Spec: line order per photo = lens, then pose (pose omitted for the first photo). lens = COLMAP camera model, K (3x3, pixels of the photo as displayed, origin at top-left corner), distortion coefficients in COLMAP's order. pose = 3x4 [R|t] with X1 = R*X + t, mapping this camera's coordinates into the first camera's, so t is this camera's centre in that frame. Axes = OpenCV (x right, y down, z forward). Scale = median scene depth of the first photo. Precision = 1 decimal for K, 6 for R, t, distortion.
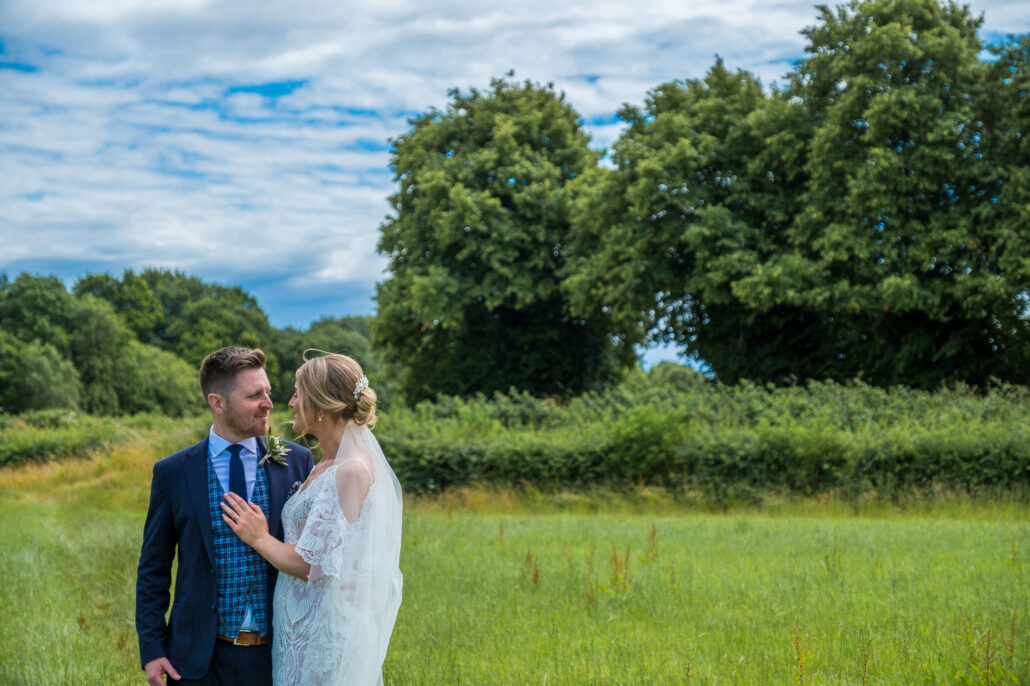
lens RADIAL K [[2025.0, 0, 515.0], [0, 2025.0, 343.0], [0, 0, 1]] dist [0.181717, -0.137911]
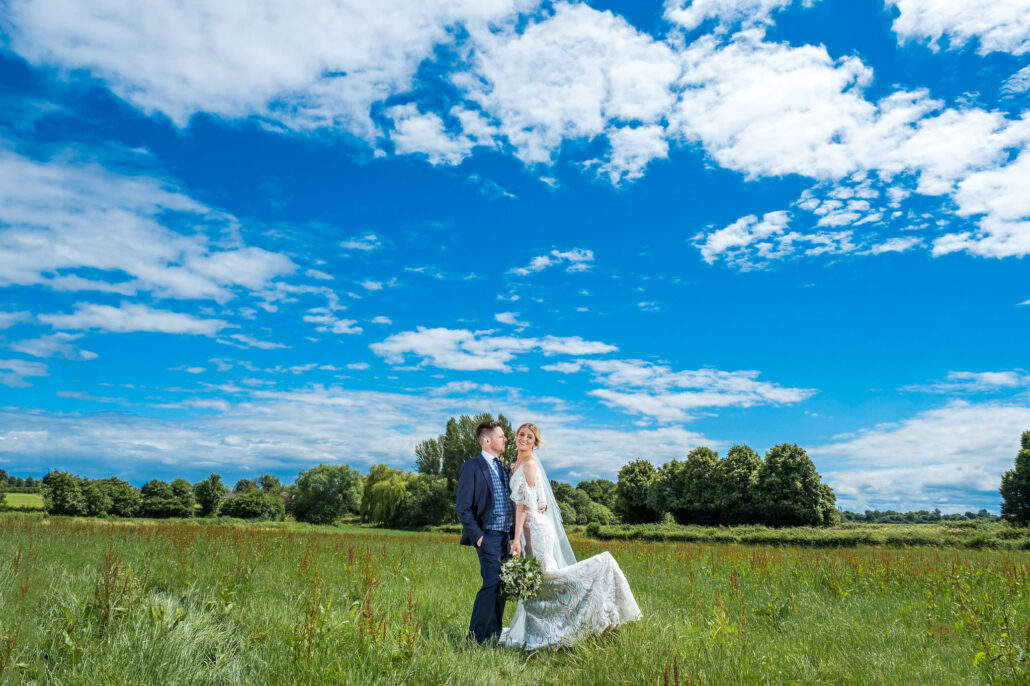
lens RADIAL K [[719.4, 0, 515.0], [0, 719.4, 343.0], [0, 0, 1]] dist [-0.011318, -0.002539]
pose [[0.949813, -0.051534, -0.308544, 0.298768], [-0.013126, 0.978903, -0.203905, -0.048184], [0.312542, 0.197721, 0.929098, -0.907958]]
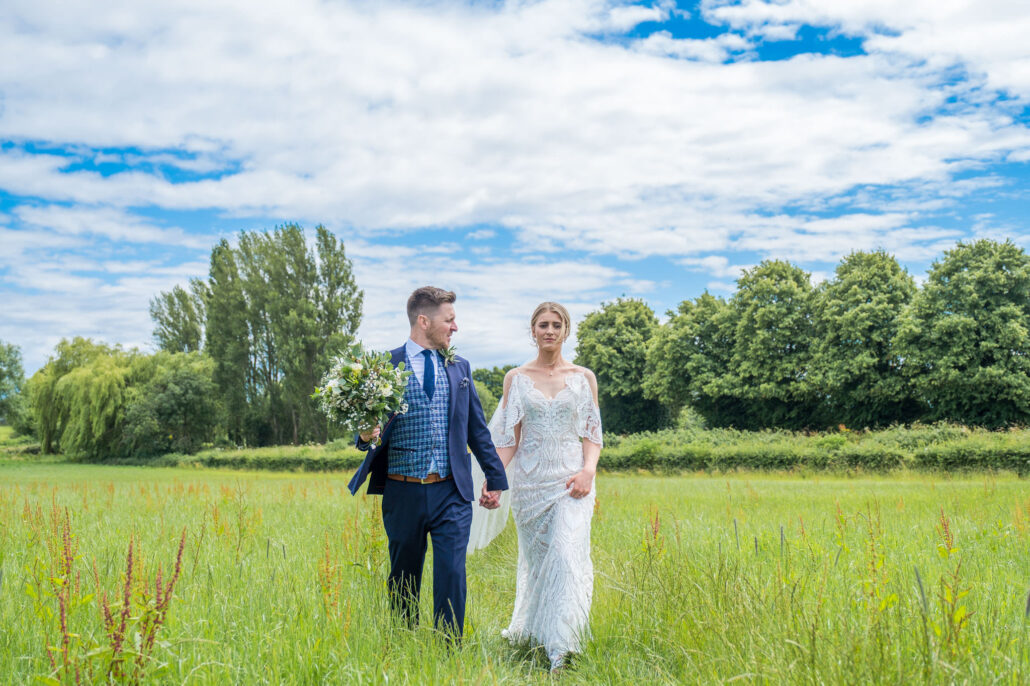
lens RADIAL K [[1172.9, 0, 515.0], [0, 1172.9, 343.0], [0, 0, 1]] dist [0.076004, -0.360689]
pose [[0.983030, -0.022875, -0.182011, 0.130481], [0.014623, 0.998809, -0.046550, -0.017630], [0.182859, 0.043098, 0.982194, -0.383379]]
